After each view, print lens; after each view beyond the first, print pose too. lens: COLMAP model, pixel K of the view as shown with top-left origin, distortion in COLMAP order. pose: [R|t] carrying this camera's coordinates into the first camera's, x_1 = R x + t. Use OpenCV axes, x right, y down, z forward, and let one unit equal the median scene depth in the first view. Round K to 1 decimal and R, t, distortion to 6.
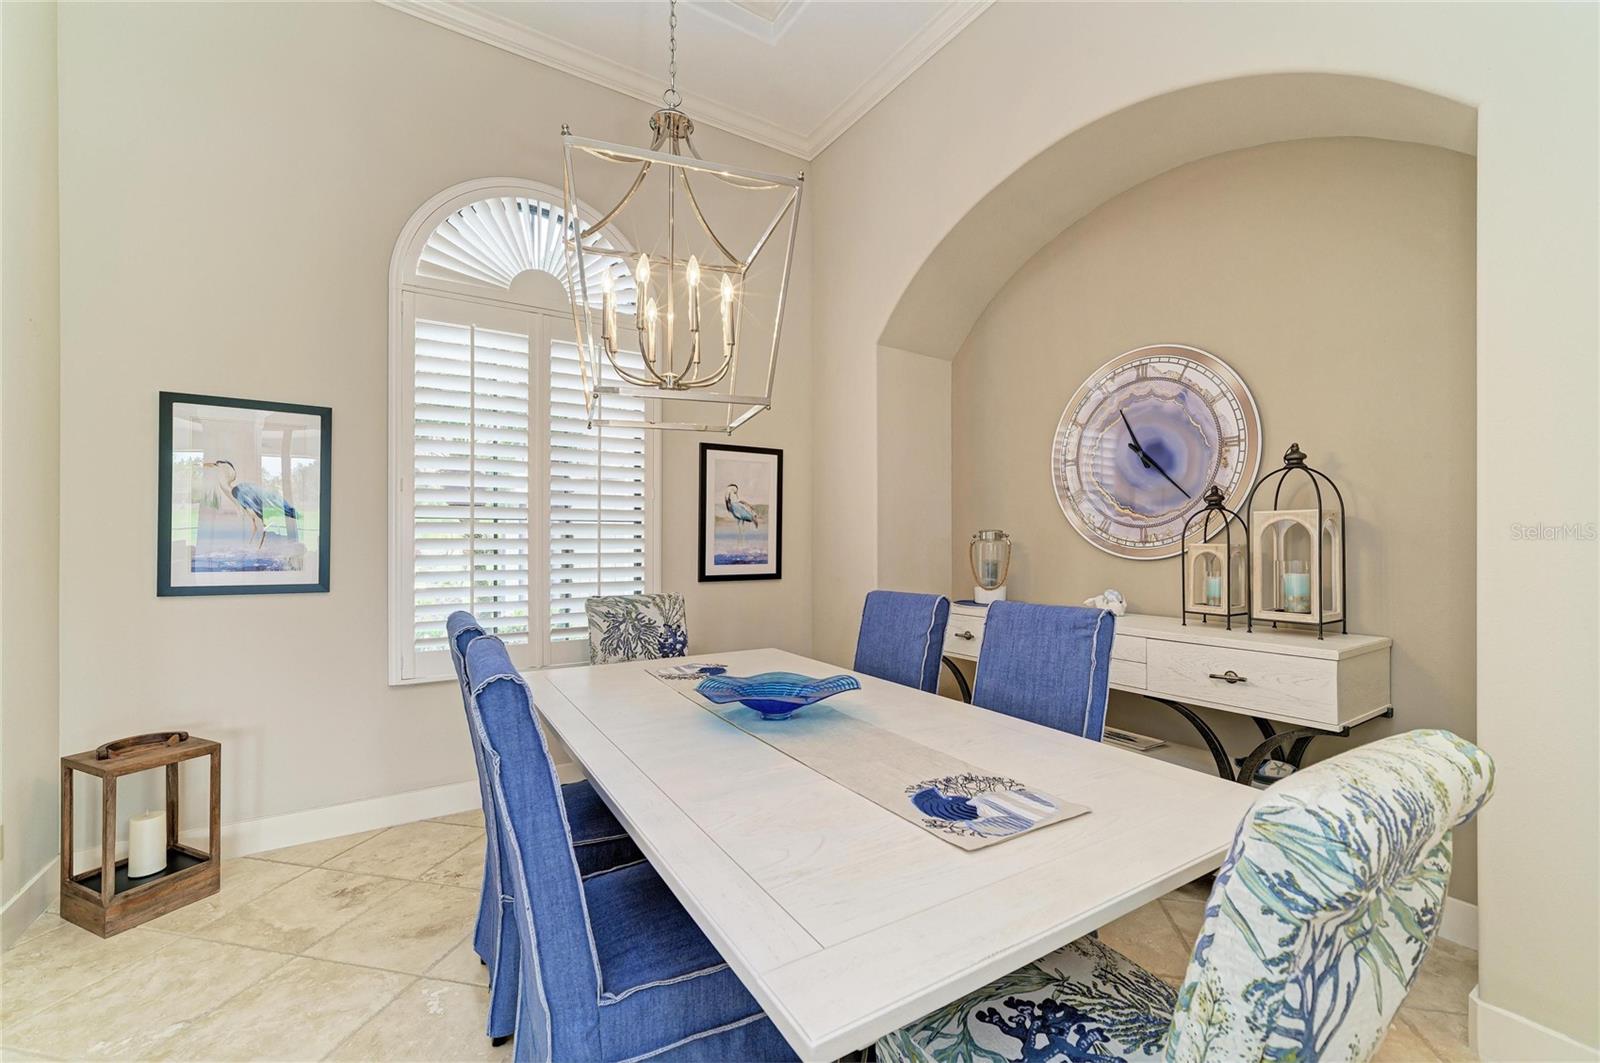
lens RADIAL K [[628.1, 0, 792.7], [0, 628.1, 539.3], [0, 0, 1]] dist [0.018019, 0.000393]
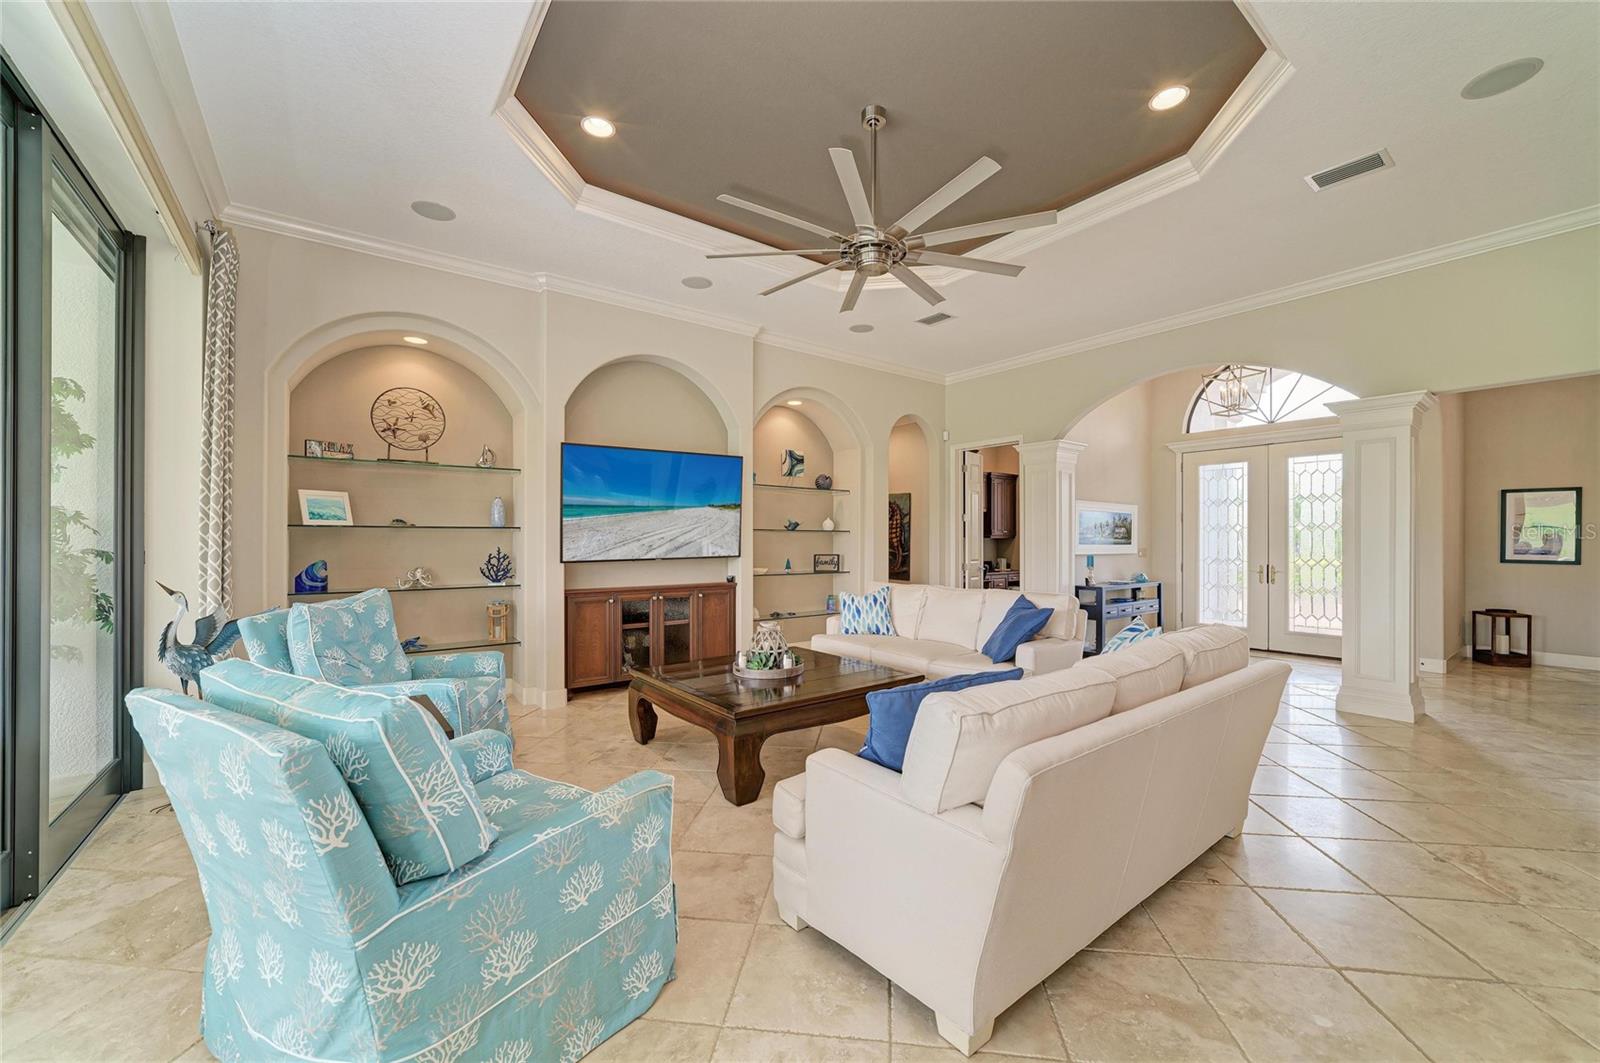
lens RADIAL K [[628.1, 0, 795.8], [0, 628.1, 535.8], [0, 0, 1]] dist [0.018019, 0.000393]
pose [[0.101715, -0.000314, -0.994814, 1.495758], [0.004617, 0.999989, 0.000156, -0.043466], [0.994803, -0.004609, 0.101715, -2.363218]]
